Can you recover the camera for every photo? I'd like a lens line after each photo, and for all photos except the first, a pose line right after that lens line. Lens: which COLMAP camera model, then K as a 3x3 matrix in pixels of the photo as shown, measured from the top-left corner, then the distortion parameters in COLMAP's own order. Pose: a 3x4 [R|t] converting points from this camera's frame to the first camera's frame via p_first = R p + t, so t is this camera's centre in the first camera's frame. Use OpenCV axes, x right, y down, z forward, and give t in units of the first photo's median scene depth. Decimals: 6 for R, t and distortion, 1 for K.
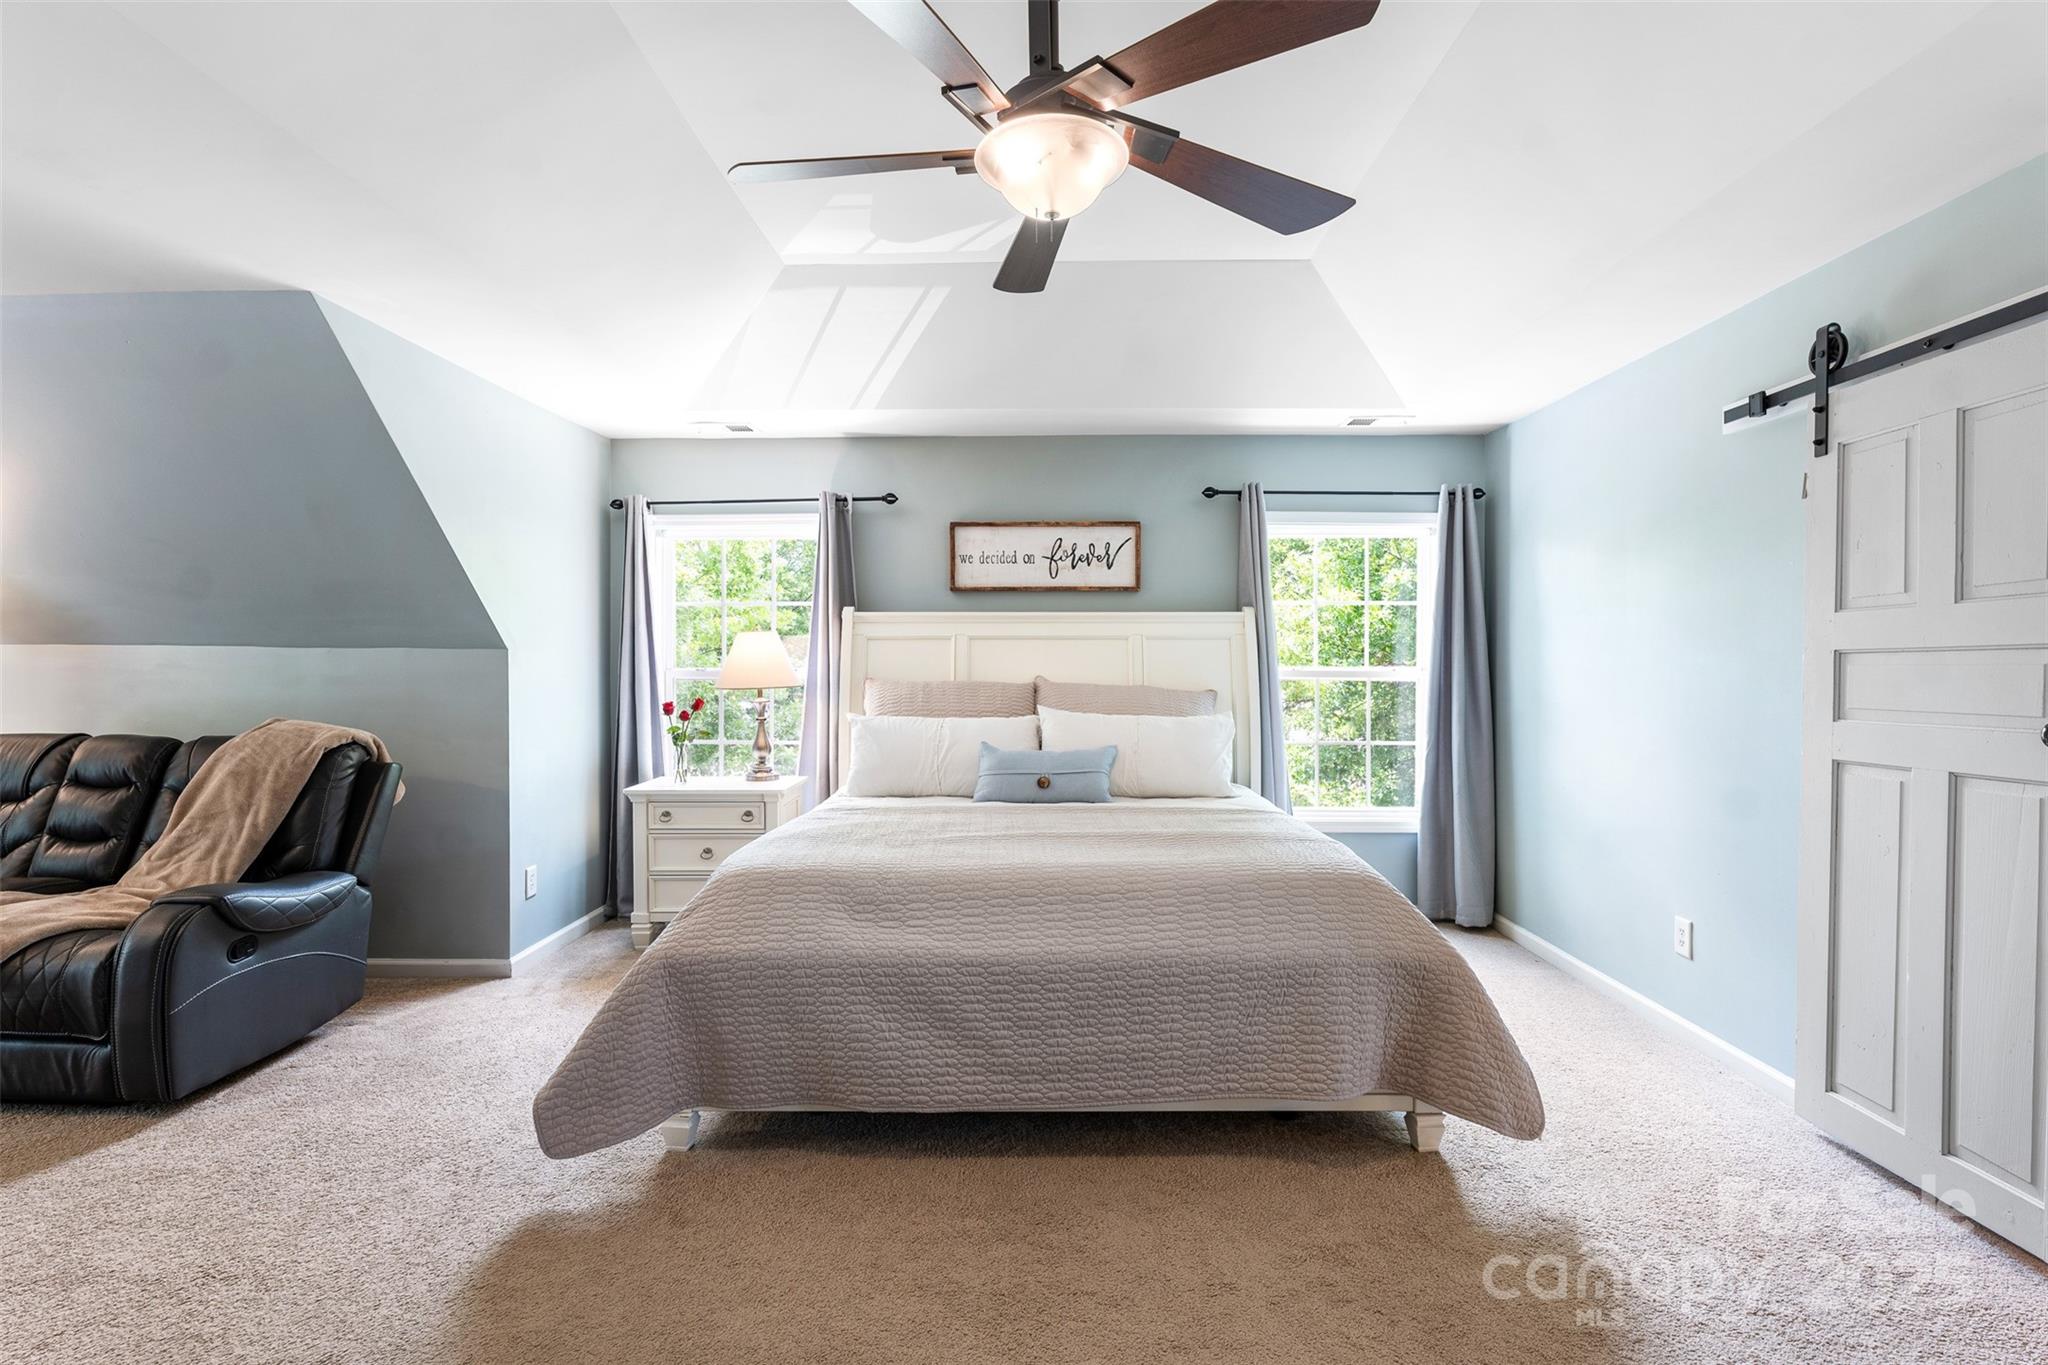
lens RADIAL K [[981.4, 0, 1019.1], [0, 981.4, 671.9], [0, 0, 1]] dist [-0.004718, 0.003572]
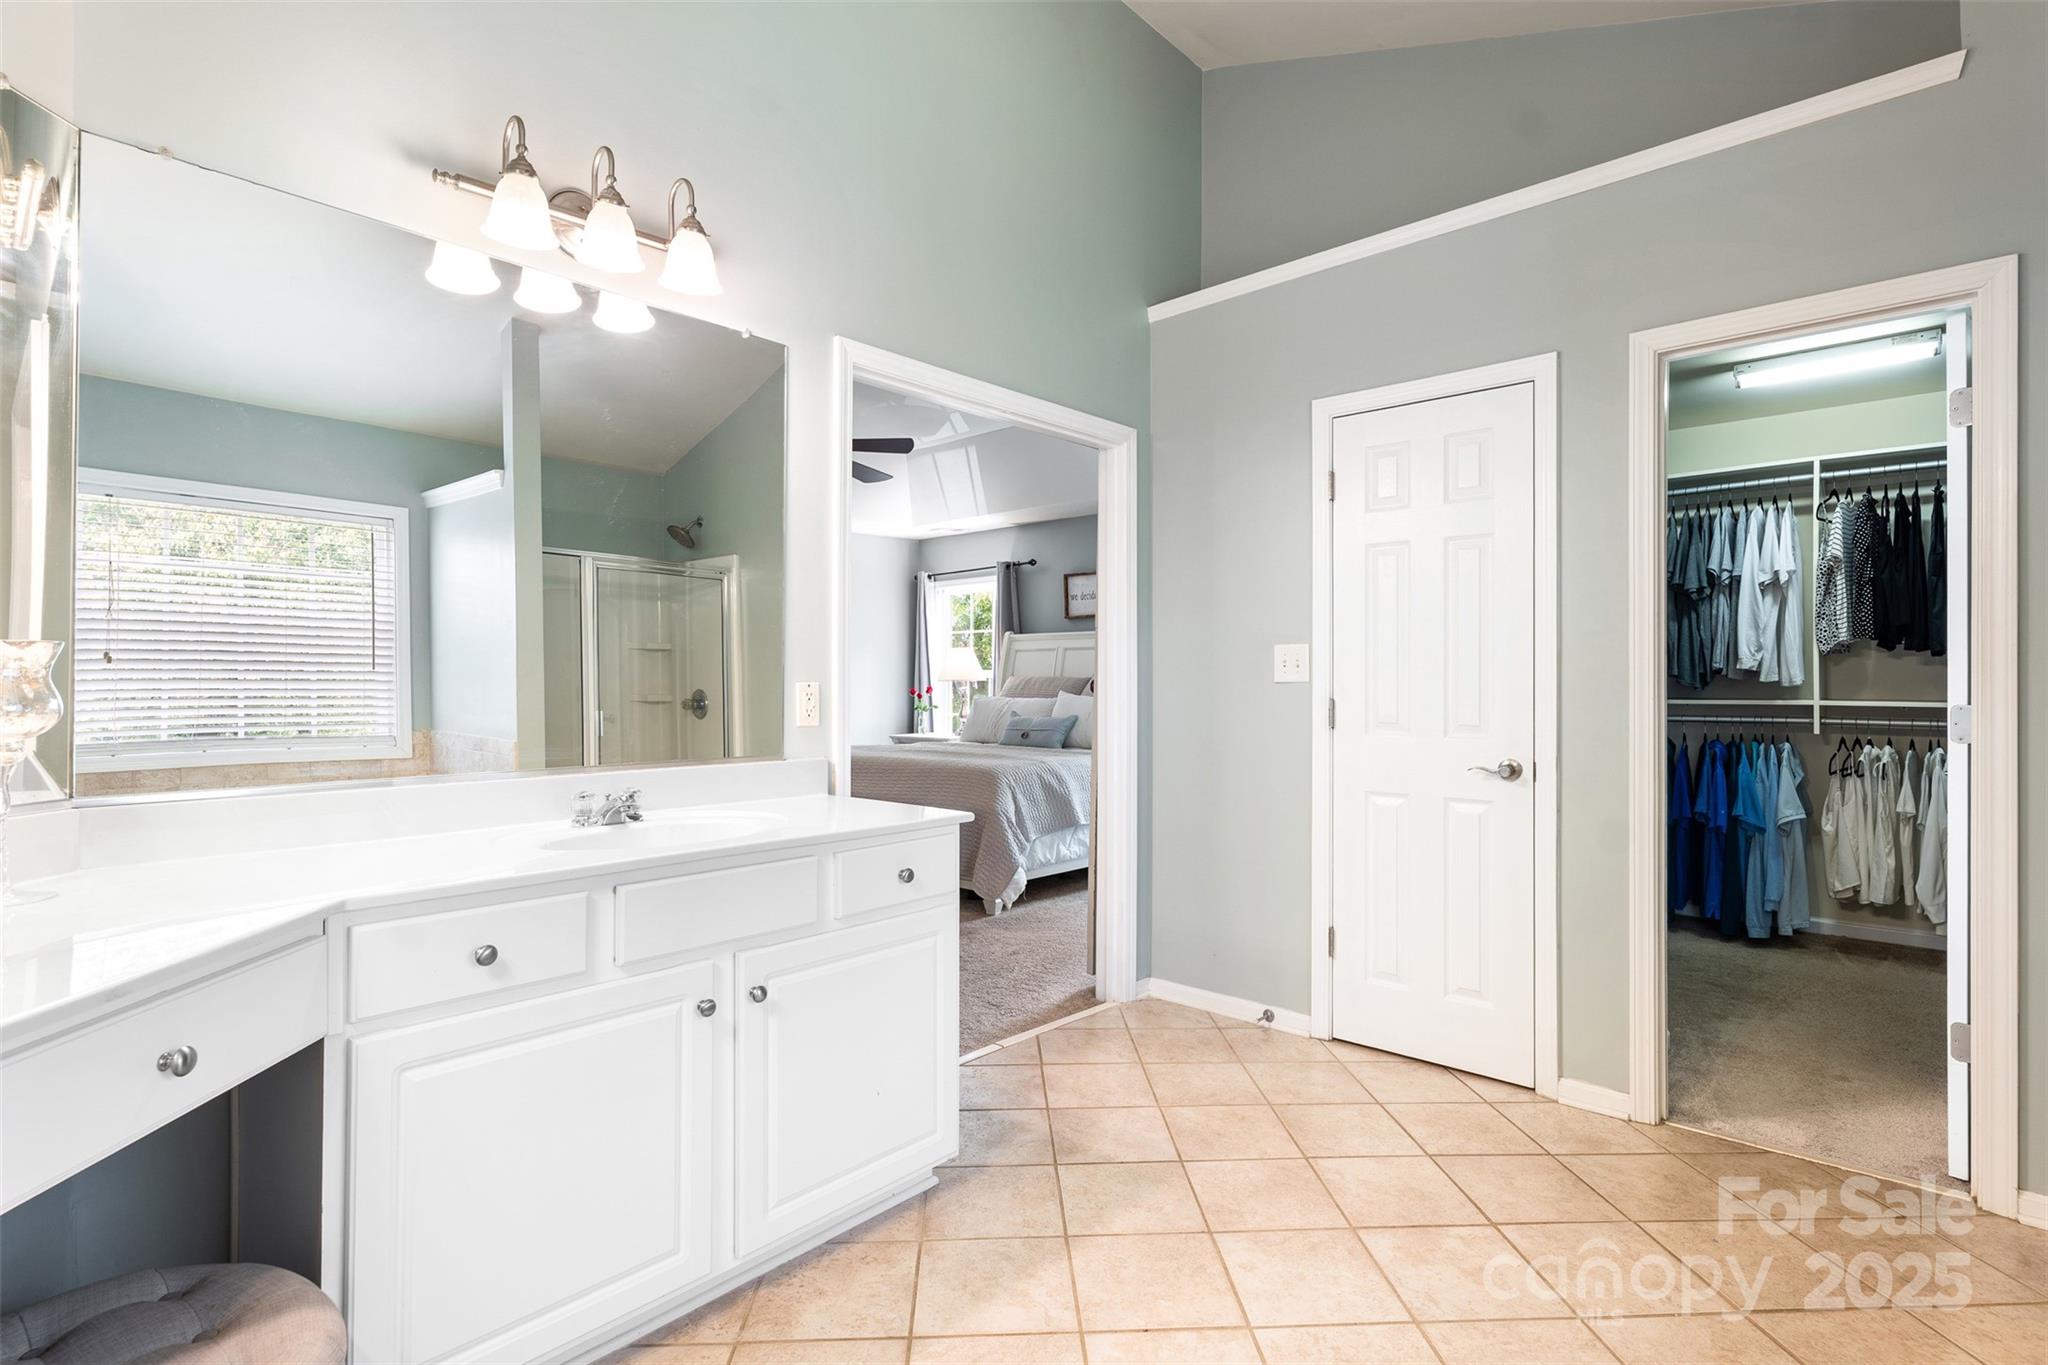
lens RADIAL K [[981.4, 0, 1024.5], [0, 981.4, 687.1], [0, 0, 1]] dist [-0.004718, 0.003572]
pose [[0.750867, 0.003621, -0.660444, 1.034035], [-0.007417, 0.999968, -0.002950, 0.034216], [0.660412, 0.007113, 0.750869, -0.226721]]
